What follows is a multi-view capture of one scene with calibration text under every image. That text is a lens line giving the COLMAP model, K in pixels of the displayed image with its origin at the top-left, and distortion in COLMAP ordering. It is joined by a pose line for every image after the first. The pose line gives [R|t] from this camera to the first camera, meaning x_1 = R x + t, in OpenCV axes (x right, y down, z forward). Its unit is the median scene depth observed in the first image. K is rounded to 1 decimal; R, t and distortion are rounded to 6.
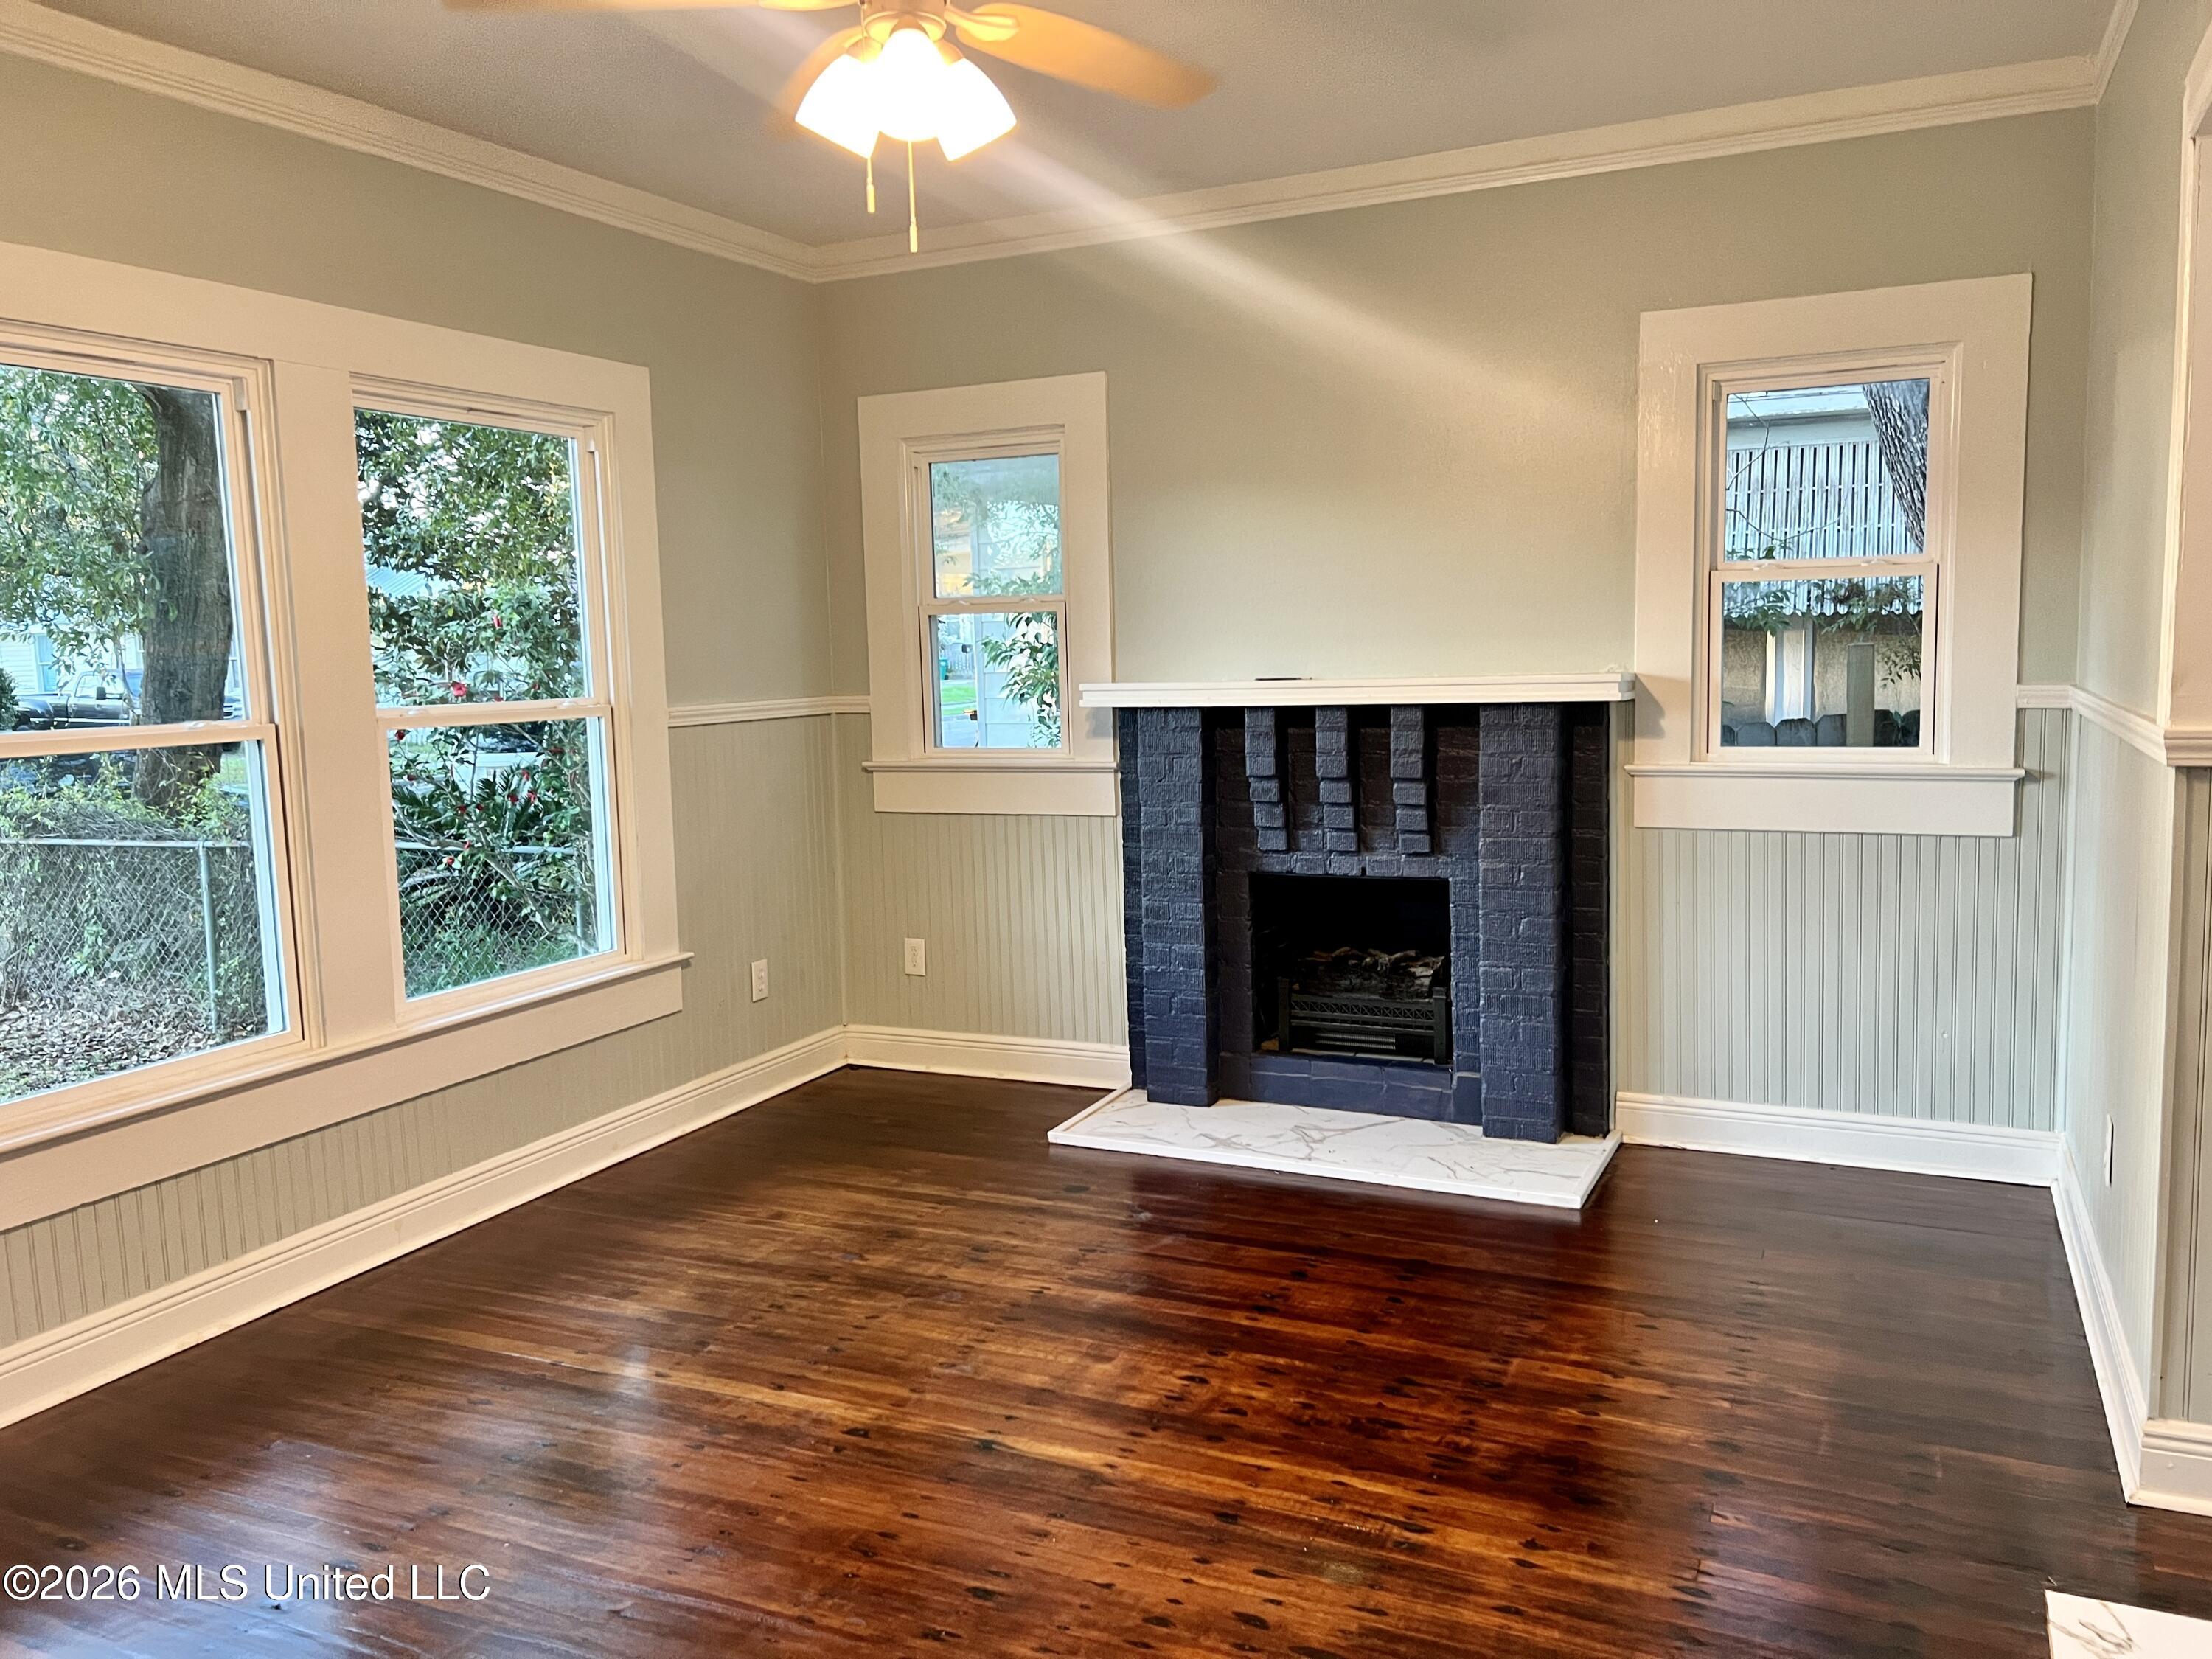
lens RADIAL K [[1652.7, 0, 1113.1], [0, 1652.7, 817.7], [0, 0, 1]] dist [0.080387, -0.105668]
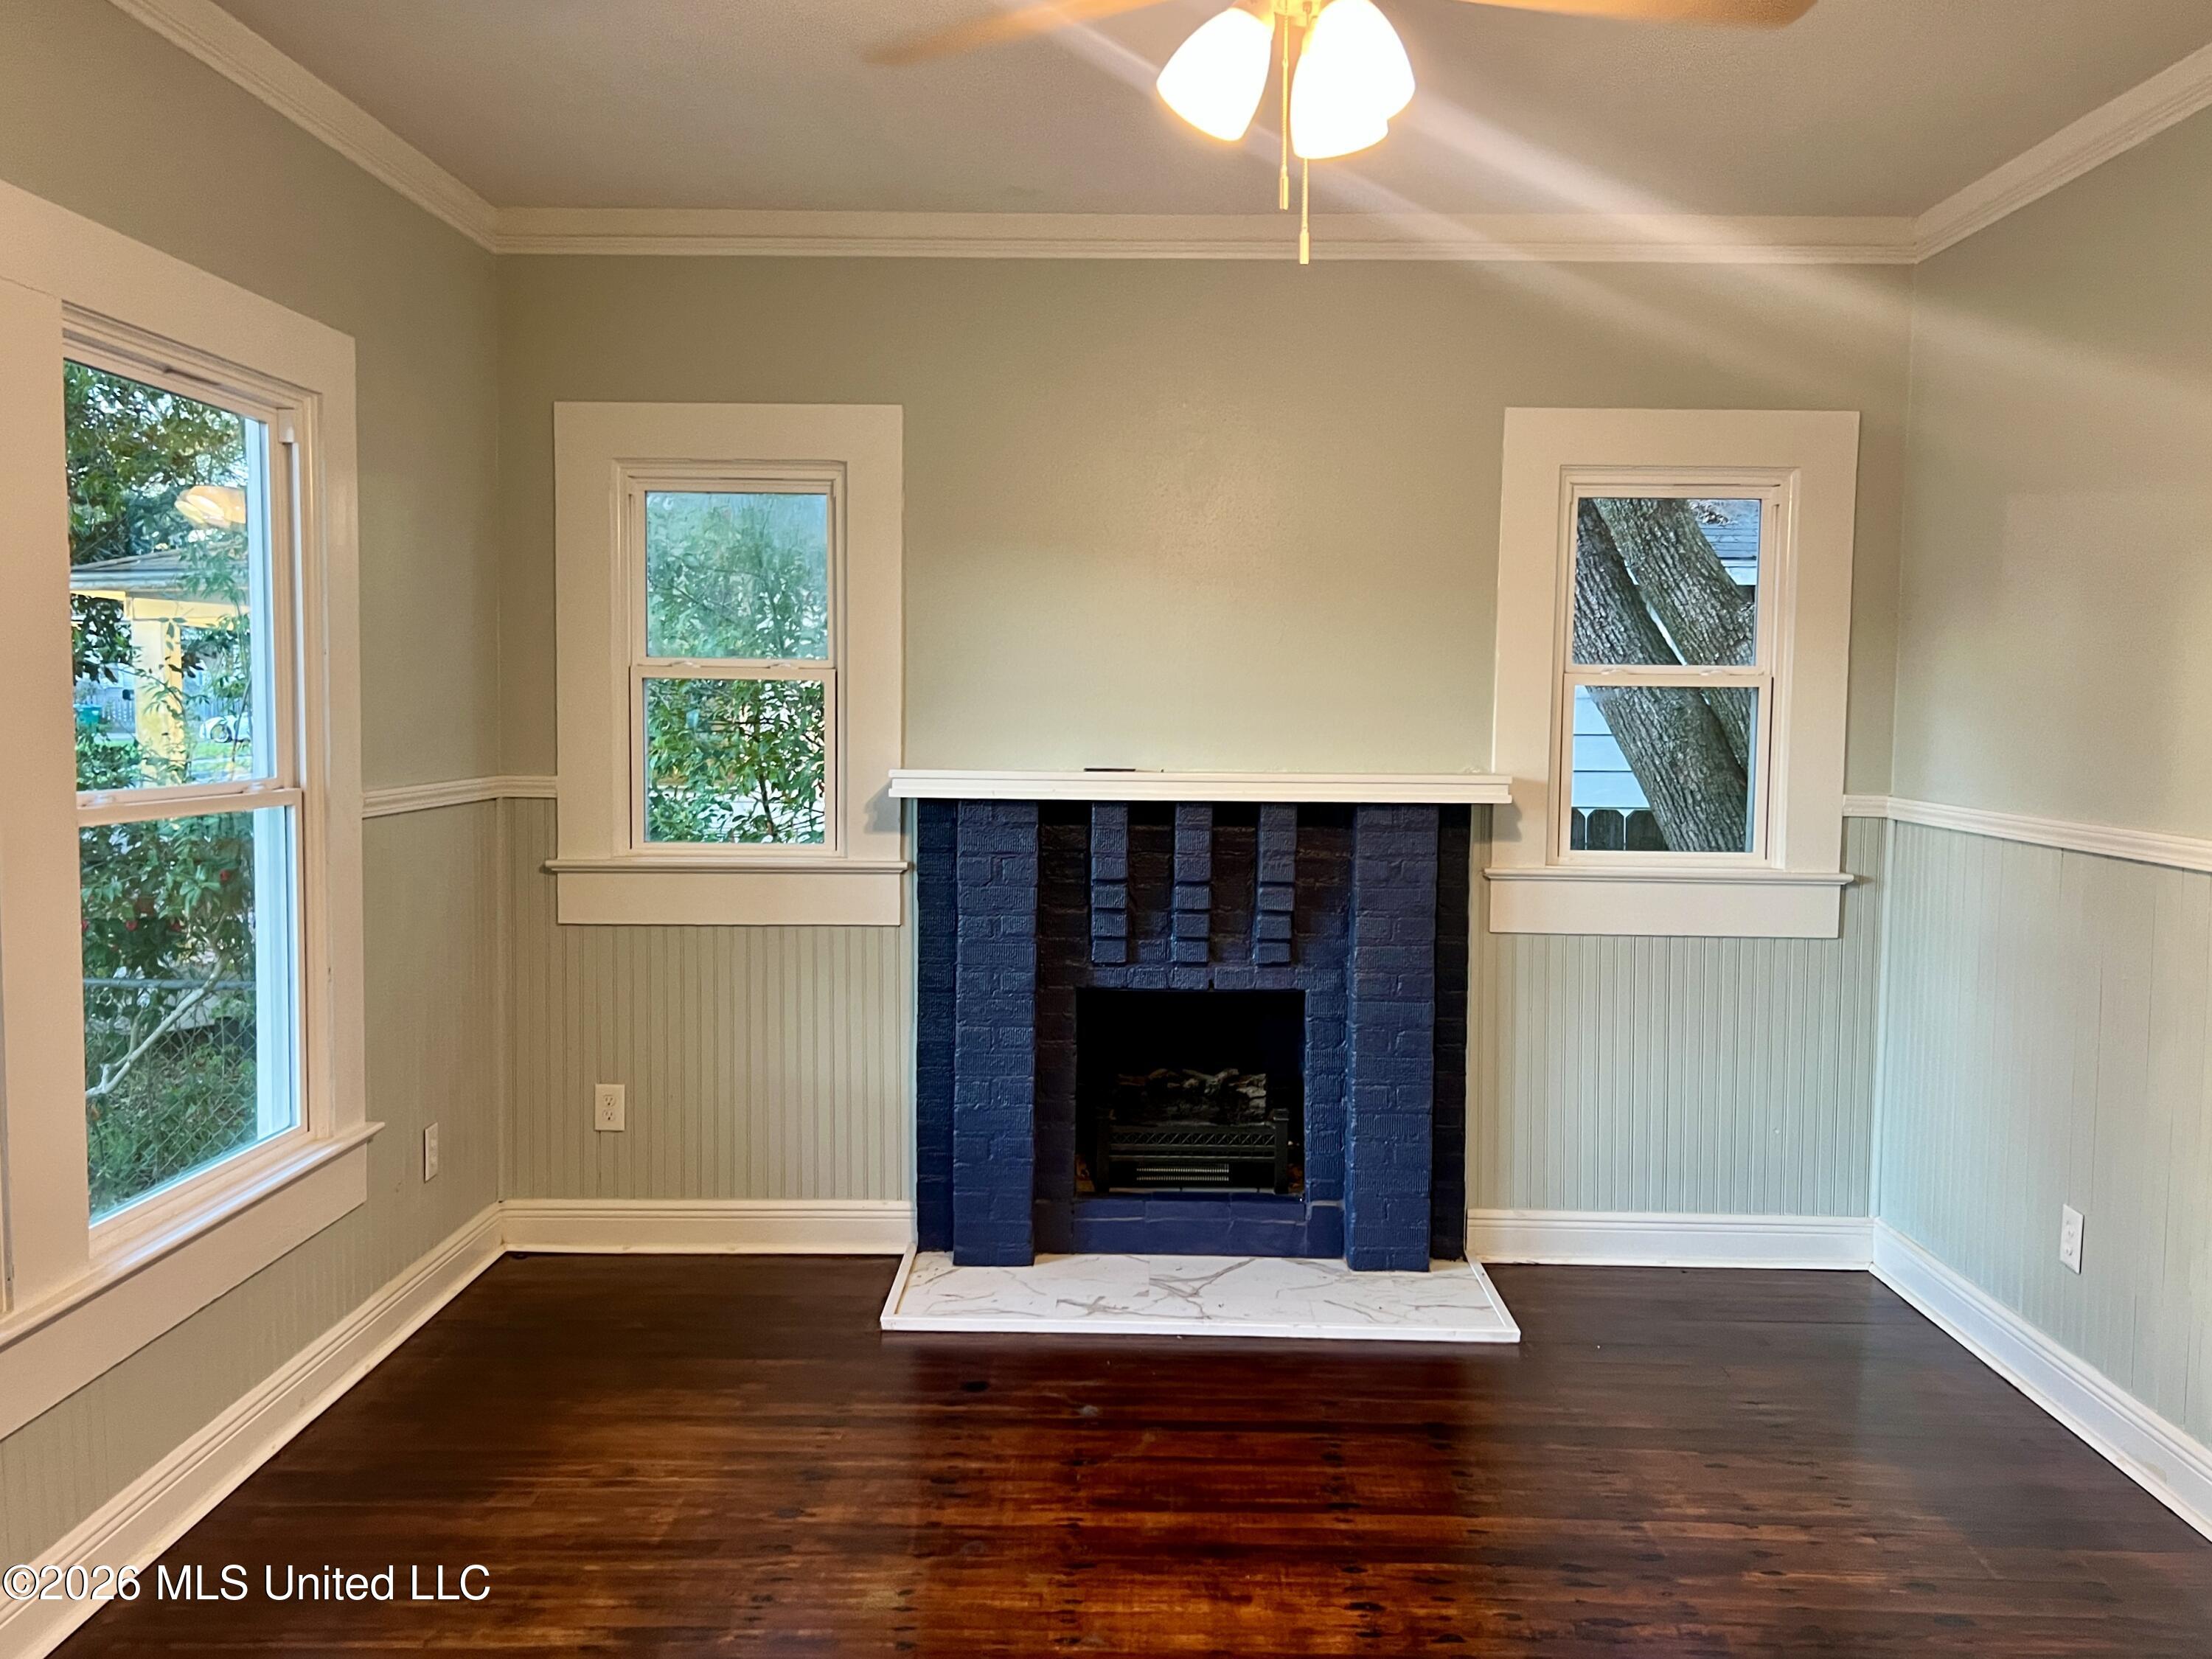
lens RADIAL K [[1787.3, 0, 1109.5], [0, 1787.3, 819.3], [0, 0, 1]] dist [0.085934, -0.109759]
pose [[0.910546, 0.008557, 0.413319, -0.311536], [0.009733, 0.999065, -0.042126, -0.017618], [-0.413293, 0.042381, 0.909611, 0.136492]]
